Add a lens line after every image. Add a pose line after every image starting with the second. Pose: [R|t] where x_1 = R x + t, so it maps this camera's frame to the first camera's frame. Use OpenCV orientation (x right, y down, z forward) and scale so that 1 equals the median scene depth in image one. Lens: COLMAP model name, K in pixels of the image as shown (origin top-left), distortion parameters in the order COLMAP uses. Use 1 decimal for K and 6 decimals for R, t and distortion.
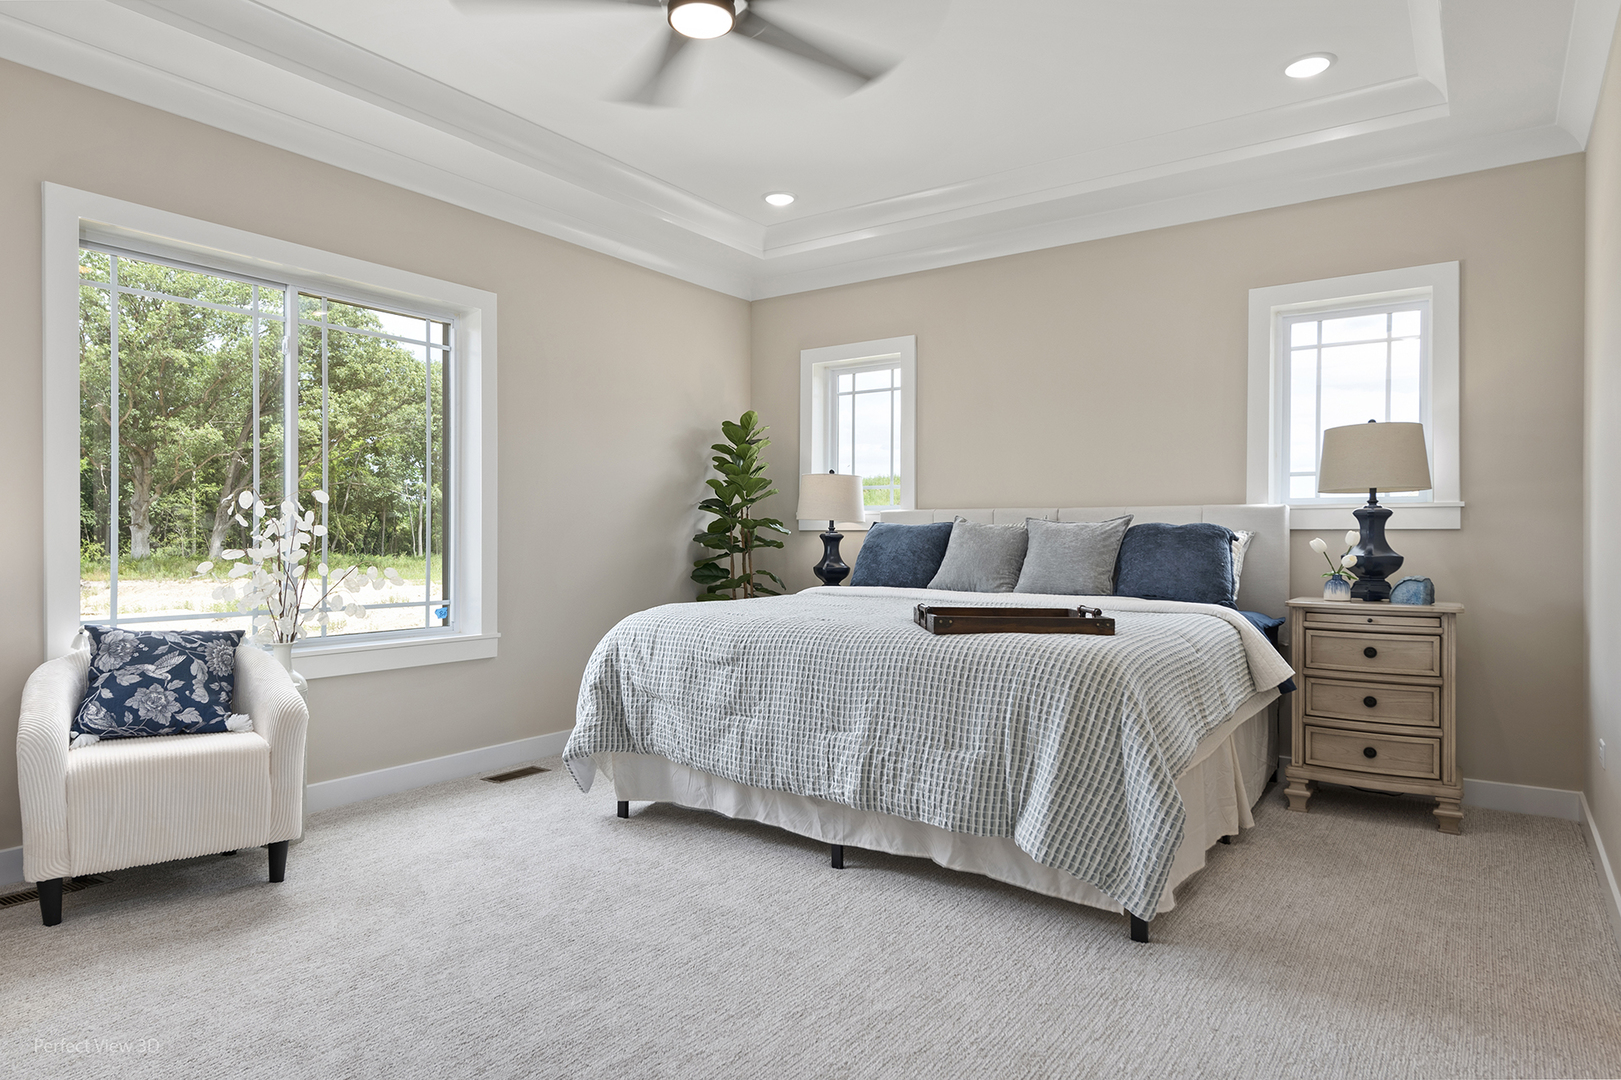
lens RADIAL K [[951.9, 0, 810.5], [0, 951.9, 540.0], [0, 0, 1]] dist [-0.000473, 0.000152]
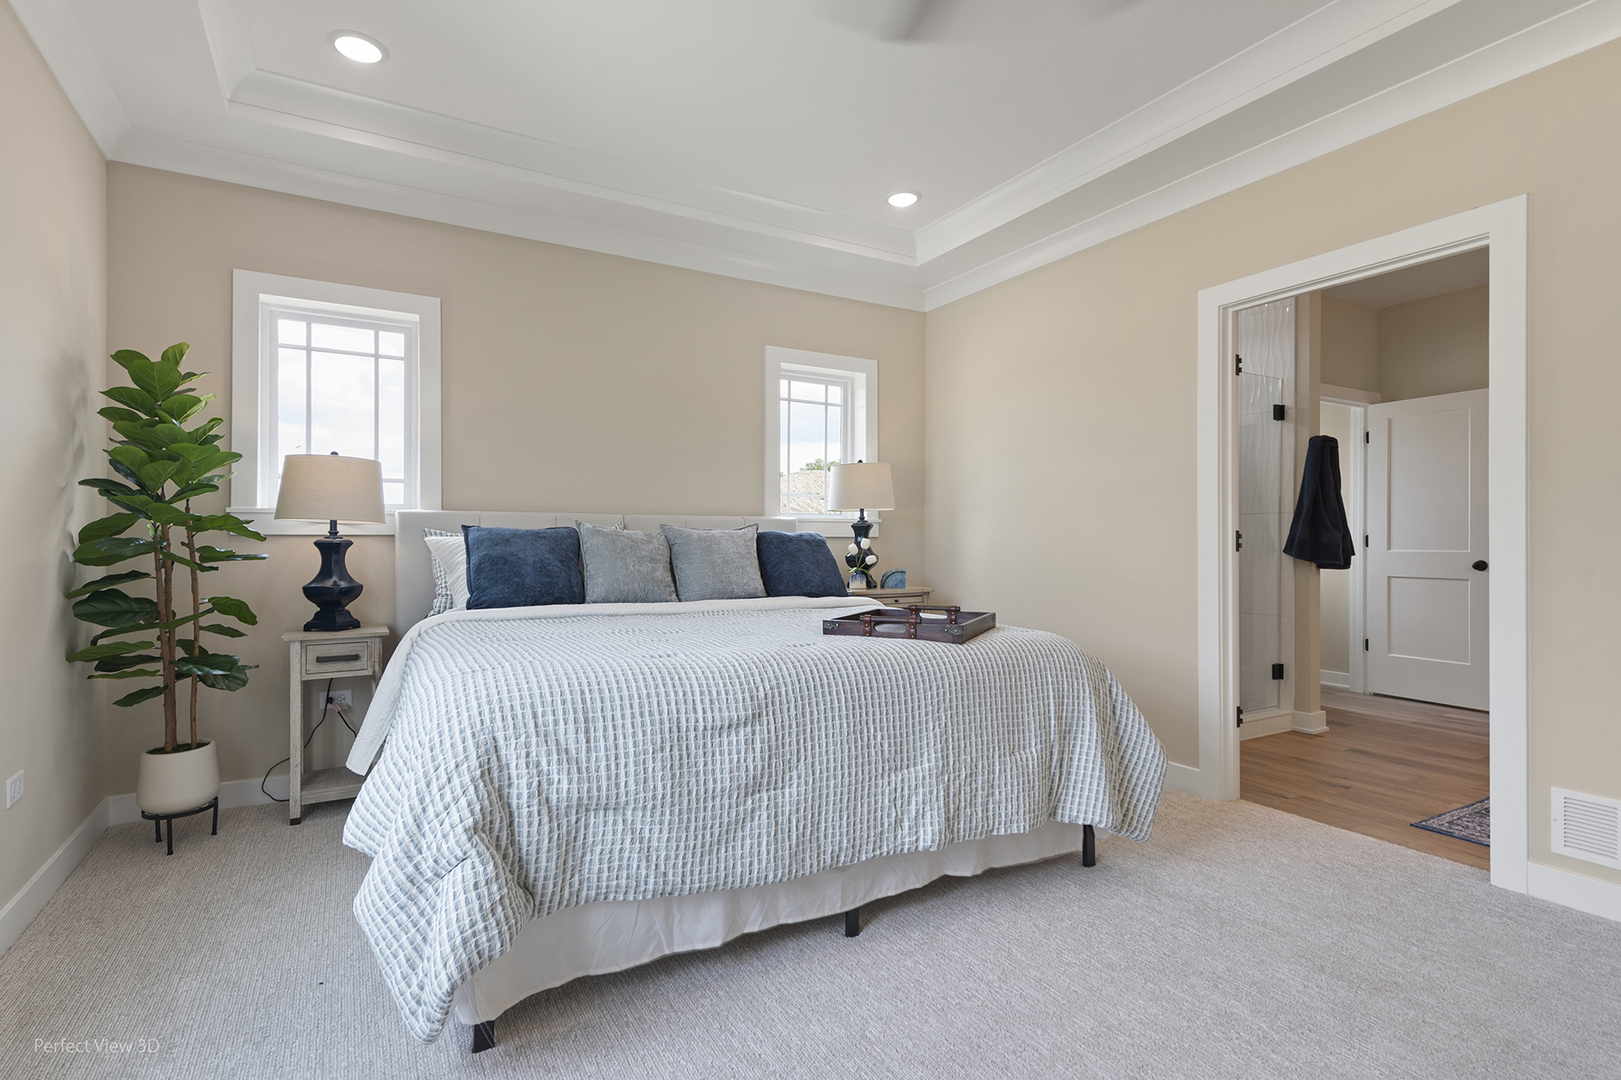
lens RADIAL K [[778.3, 0, 765.0], [0, 778.3, 538.1], [0, 0, 1]] dist [0.015926, 0.000210]
pose [[0.441137, 0.001667, 0.897438, -0.583691], [0.002966, 0.999990, -0.003316, -0.007404], [-0.897435, 0.004125, 0.441128, 0.702016]]
